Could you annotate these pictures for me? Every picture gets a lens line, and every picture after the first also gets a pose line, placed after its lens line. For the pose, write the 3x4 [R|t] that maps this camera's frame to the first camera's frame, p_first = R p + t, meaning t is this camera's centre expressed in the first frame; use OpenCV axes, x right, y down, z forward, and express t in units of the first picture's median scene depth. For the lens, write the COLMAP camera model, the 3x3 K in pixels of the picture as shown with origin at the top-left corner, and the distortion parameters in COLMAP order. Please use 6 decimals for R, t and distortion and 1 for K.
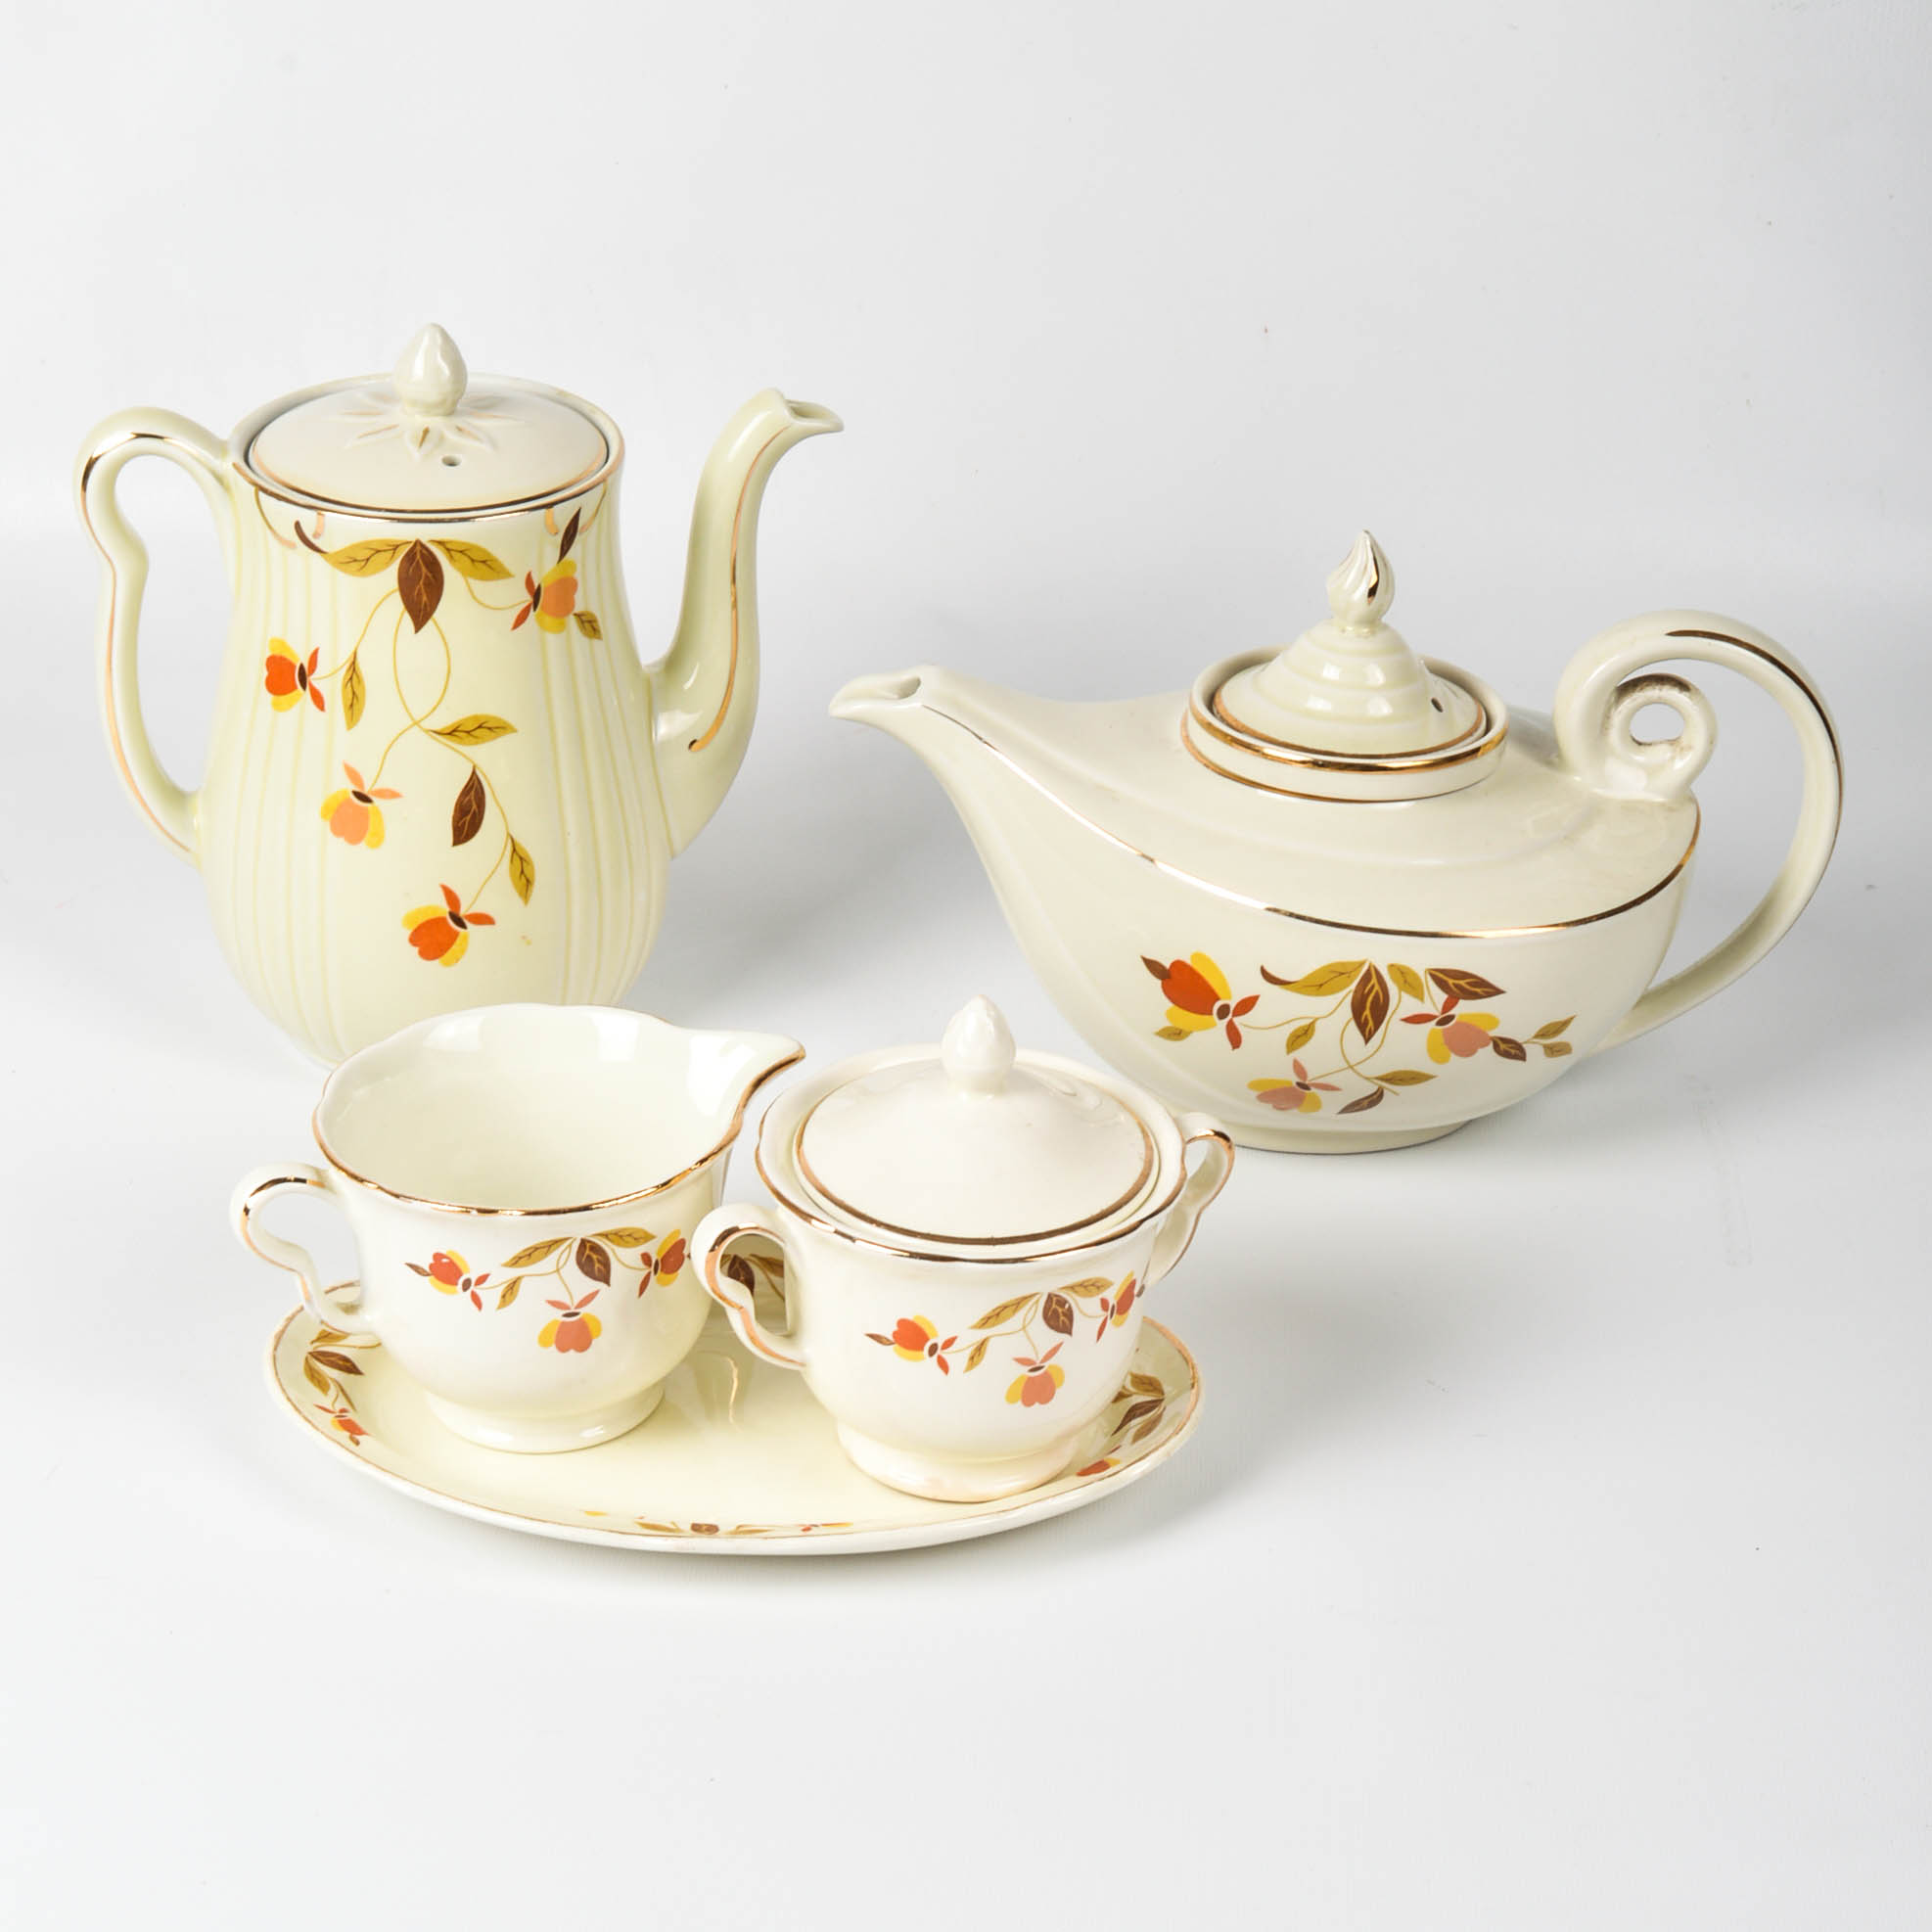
lens RADIAL K [[4548.9, 0, 975.0], [0, 4548.9, 959.2], [0, 0, 1]] dist [-0.062603, 0.000000]
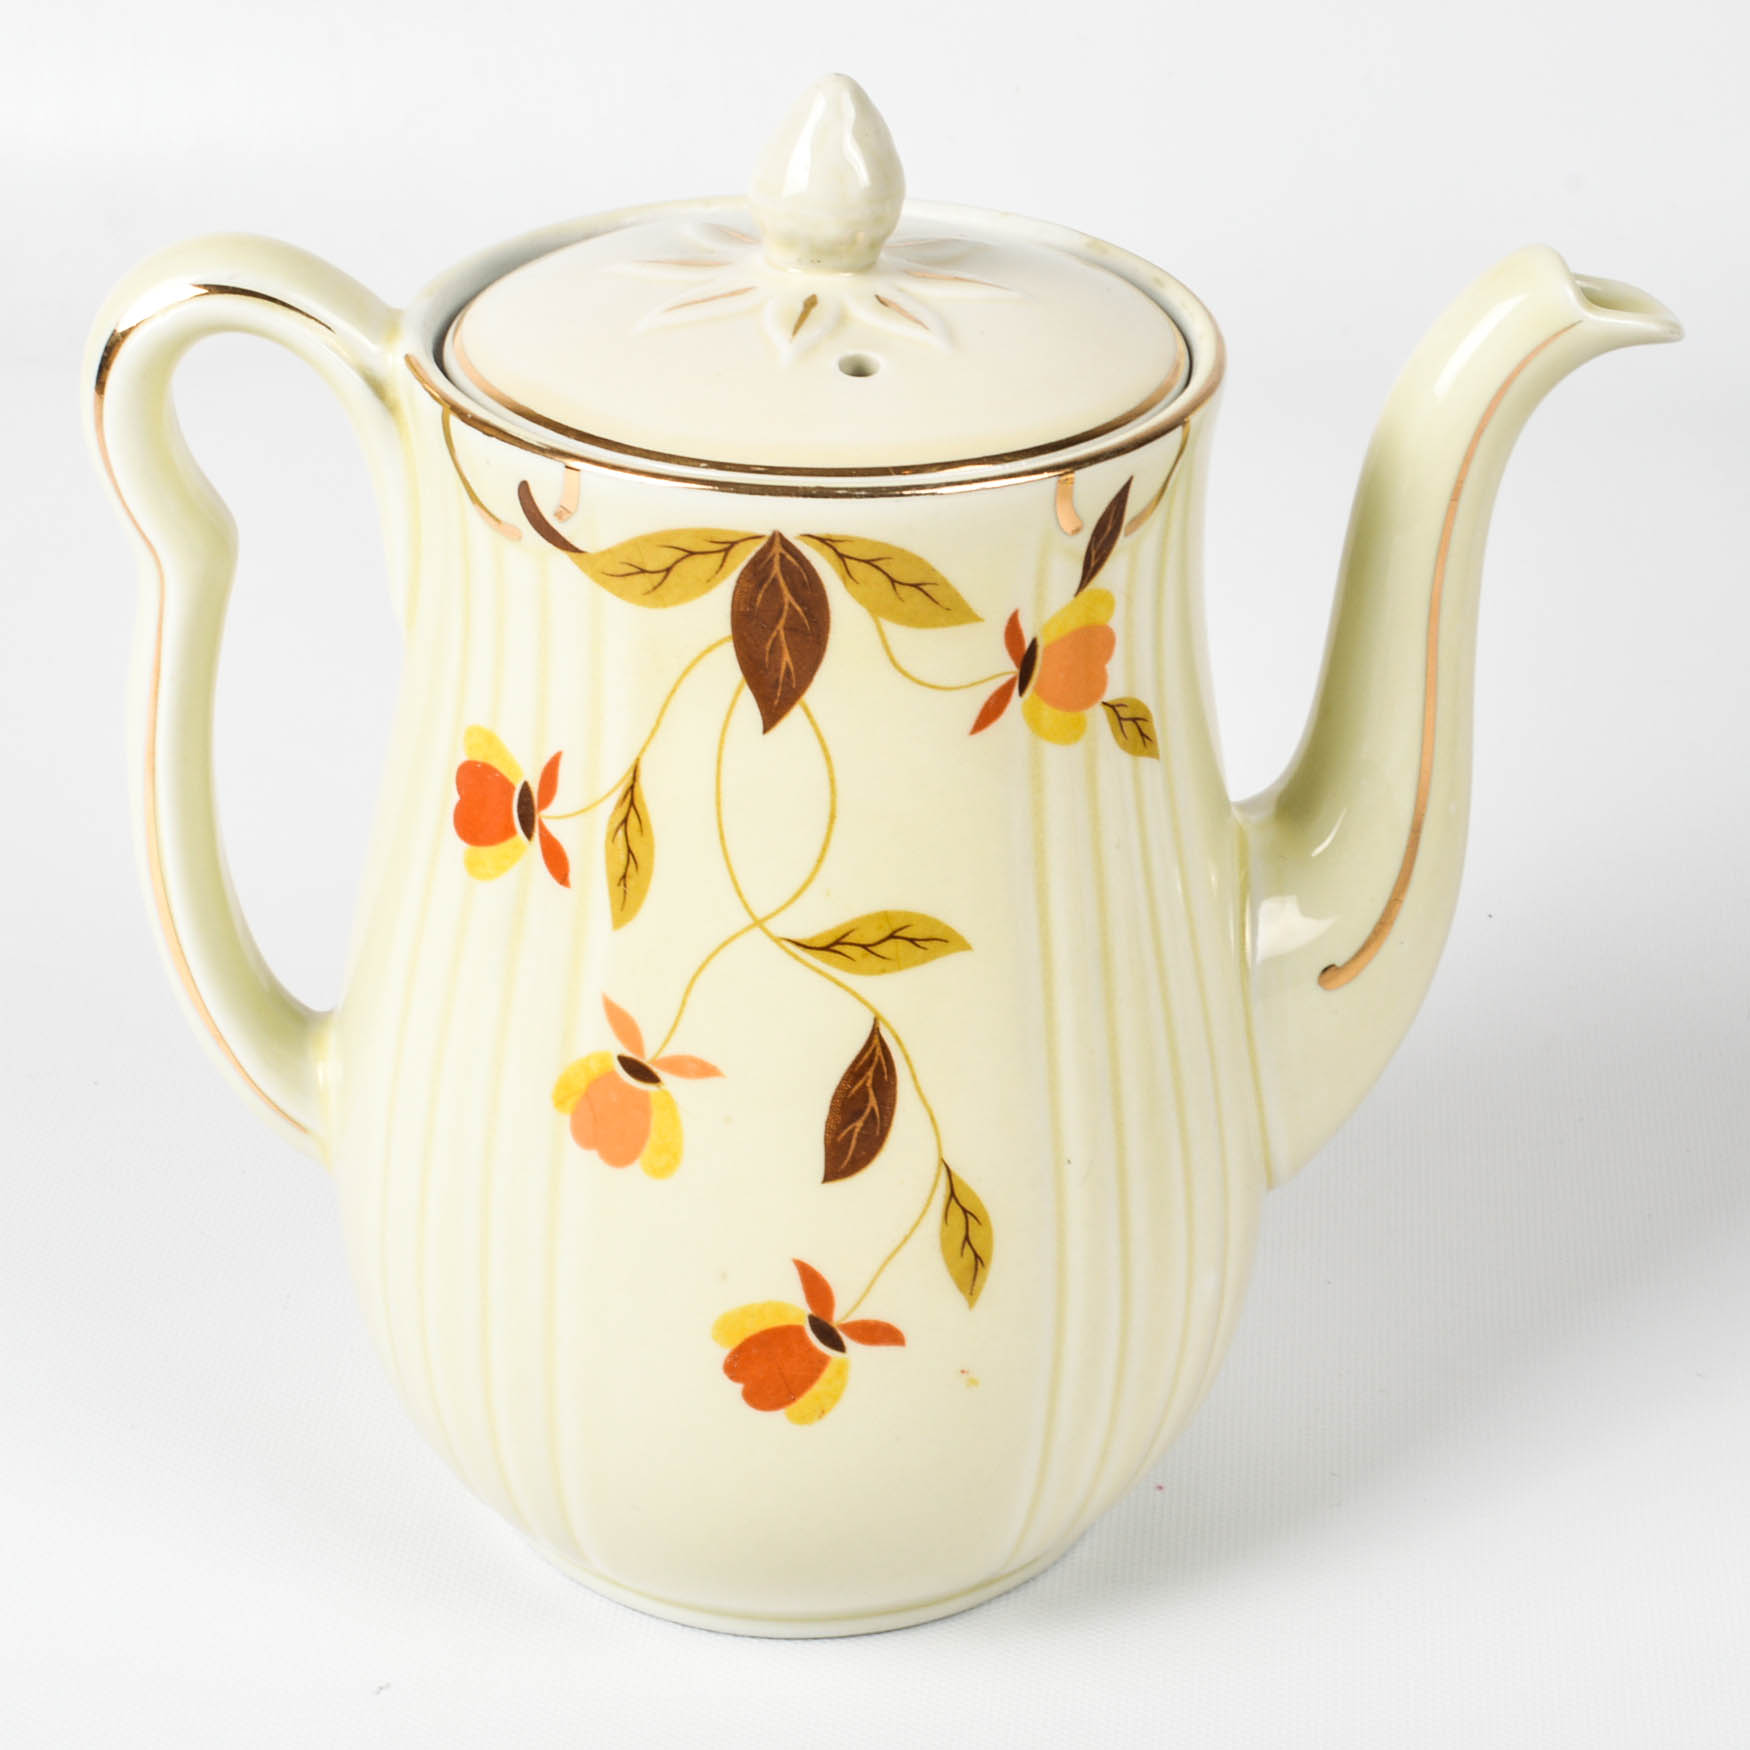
lens RADIAL K [[4807.4, 0, 875.1], [0, 4807.4, 881.0], [0, 0, 1]] dist [0.104735, 0.000000]
pose [[0.990815, 0.049650, -0.125779, -0.048313], [-0.052446, 0.998443, -0.019014, -0.047048], [0.124639, 0.025435, 0.991876, 0.504974]]
